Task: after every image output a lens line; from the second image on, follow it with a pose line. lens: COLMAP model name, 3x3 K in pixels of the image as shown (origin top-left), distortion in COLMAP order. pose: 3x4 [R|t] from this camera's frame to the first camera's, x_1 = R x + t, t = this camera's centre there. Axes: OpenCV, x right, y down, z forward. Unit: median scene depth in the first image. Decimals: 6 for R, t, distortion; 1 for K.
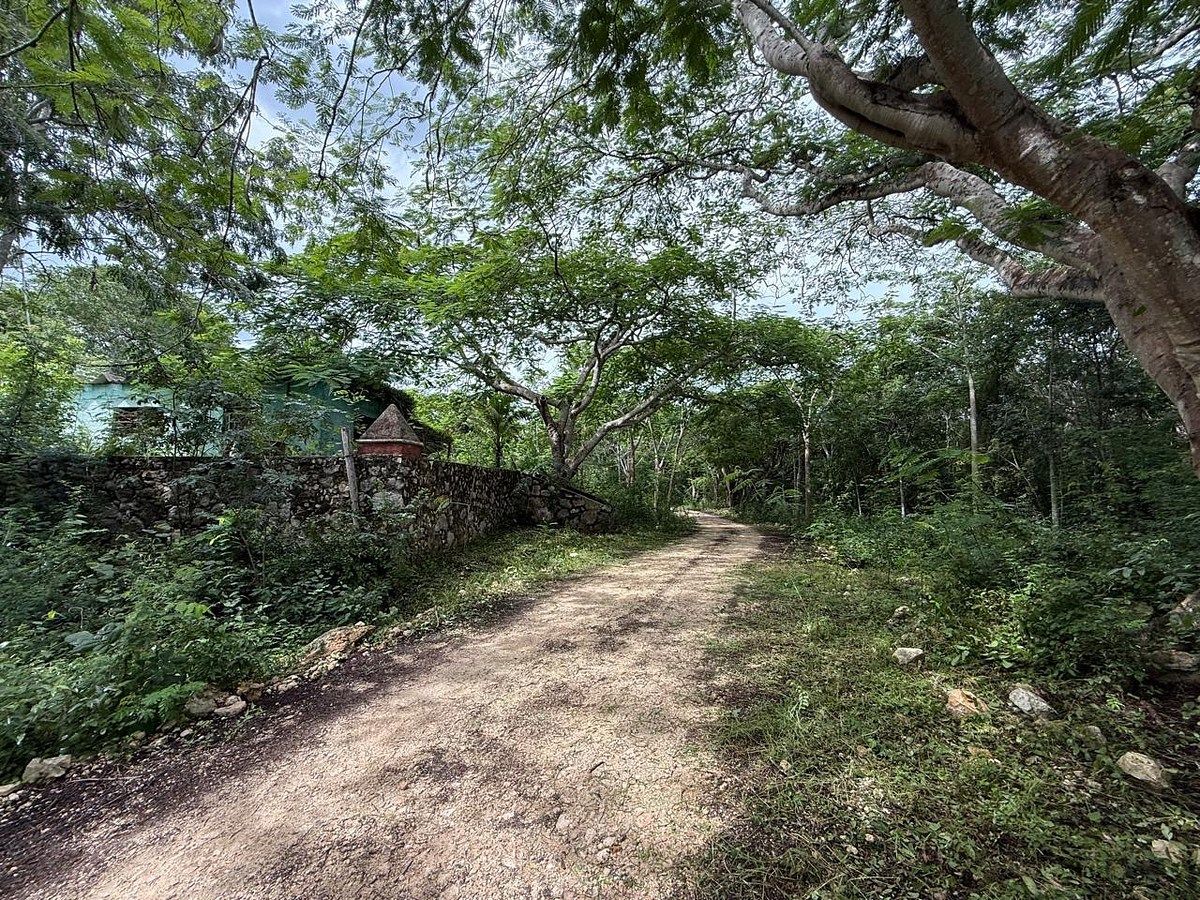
lens RADIAL K [[476.2, 0, 600.0], [0, 476.2, 450.0], [0, 0, 1]] dist [0.000800, -0.000216]
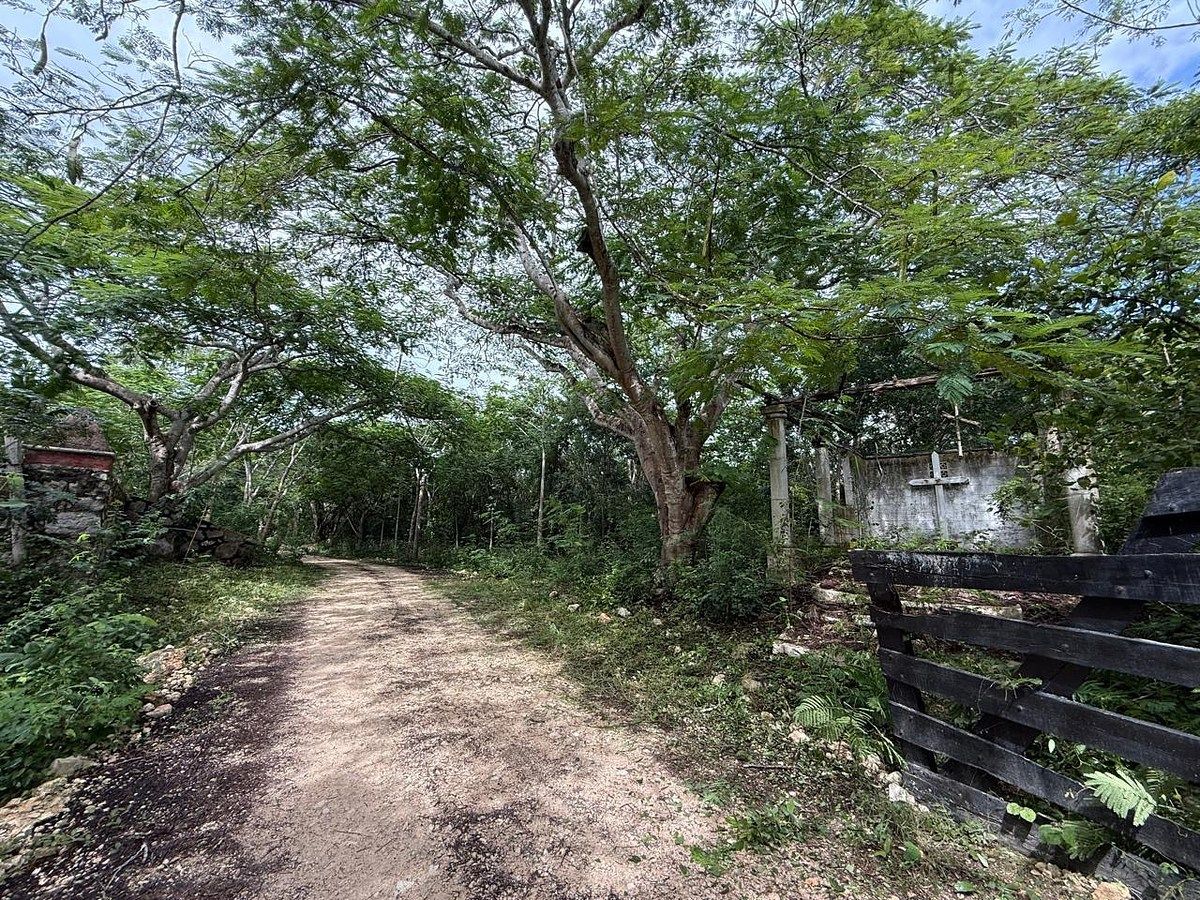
lens RADIAL K [[476.2, 0, 600.0], [0, 476.2, 450.0], [0, 0, 1]] dist [0.000800, -0.000216]
pose [[0.647838, 0.145510, 0.747752, -0.216921], [-0.086932, 0.989297, -0.117197, -0.001335], [-0.756802, 0.010922, 0.653553, -0.100078]]
